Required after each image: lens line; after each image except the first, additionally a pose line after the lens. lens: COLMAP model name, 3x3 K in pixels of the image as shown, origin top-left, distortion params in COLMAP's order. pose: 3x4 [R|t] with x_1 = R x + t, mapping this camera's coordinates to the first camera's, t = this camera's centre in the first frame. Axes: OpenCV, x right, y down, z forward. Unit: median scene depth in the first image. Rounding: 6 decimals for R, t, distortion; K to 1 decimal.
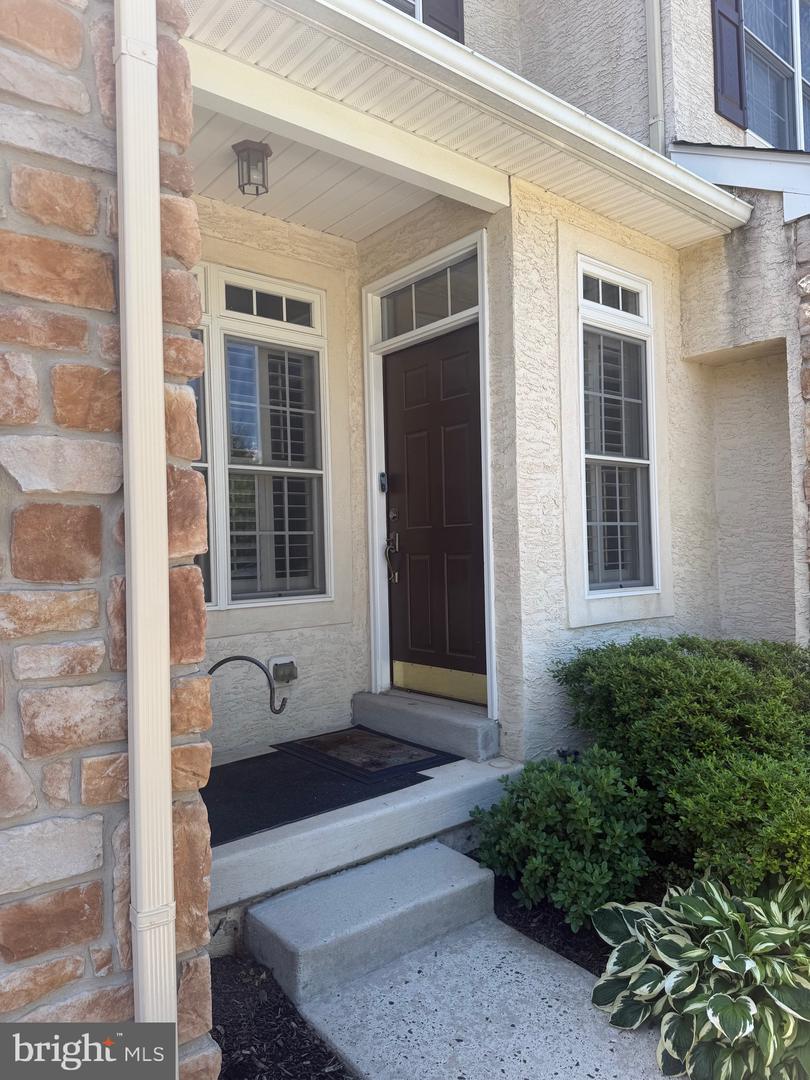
lens RADIAL K [[753.4, 0, 405.0], [0, 753.4, 540.0], [0, 0, 1]] dist [-0.001490, -0.000916]
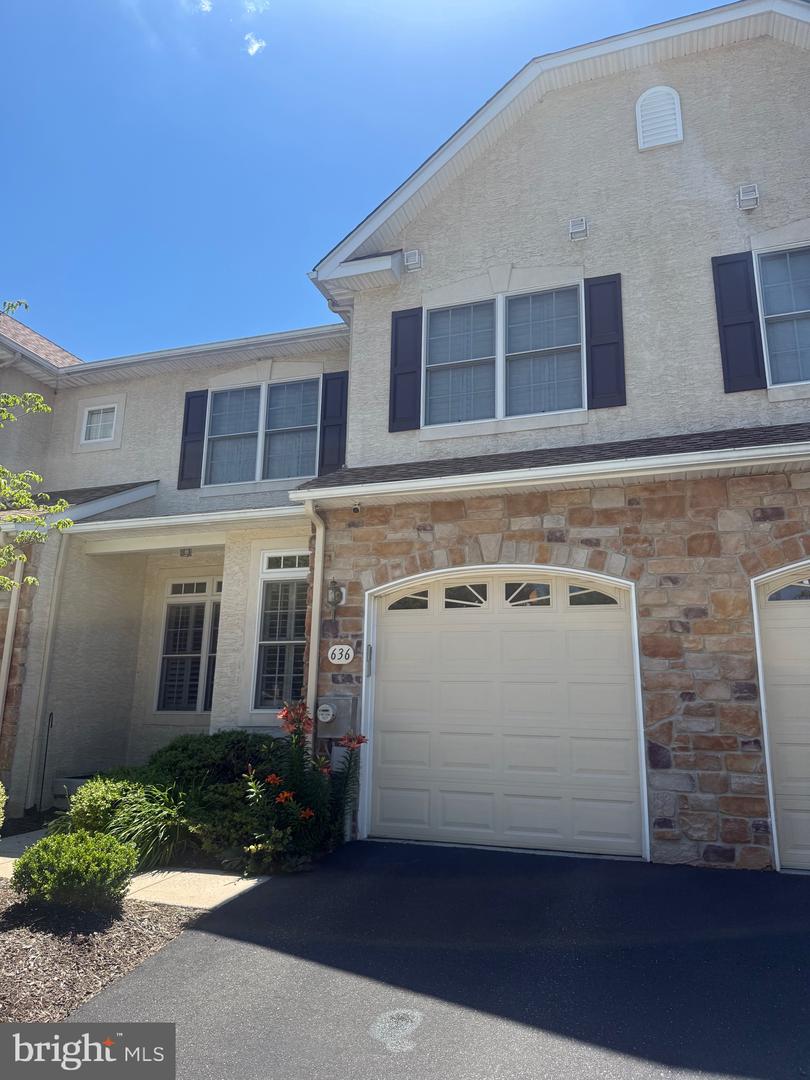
lens RADIAL K [[753.4, 0, 405.0], [0, 753.4, 540.0], [0, 0, 1]] dist [-0.001490, -0.000916]
pose [[0.645096, -0.126404, -0.753573, 2.170624], [0.001633, 0.986448, -0.164068, -0.049295], [0.764099, 0.104609, 0.636560, -0.084143]]
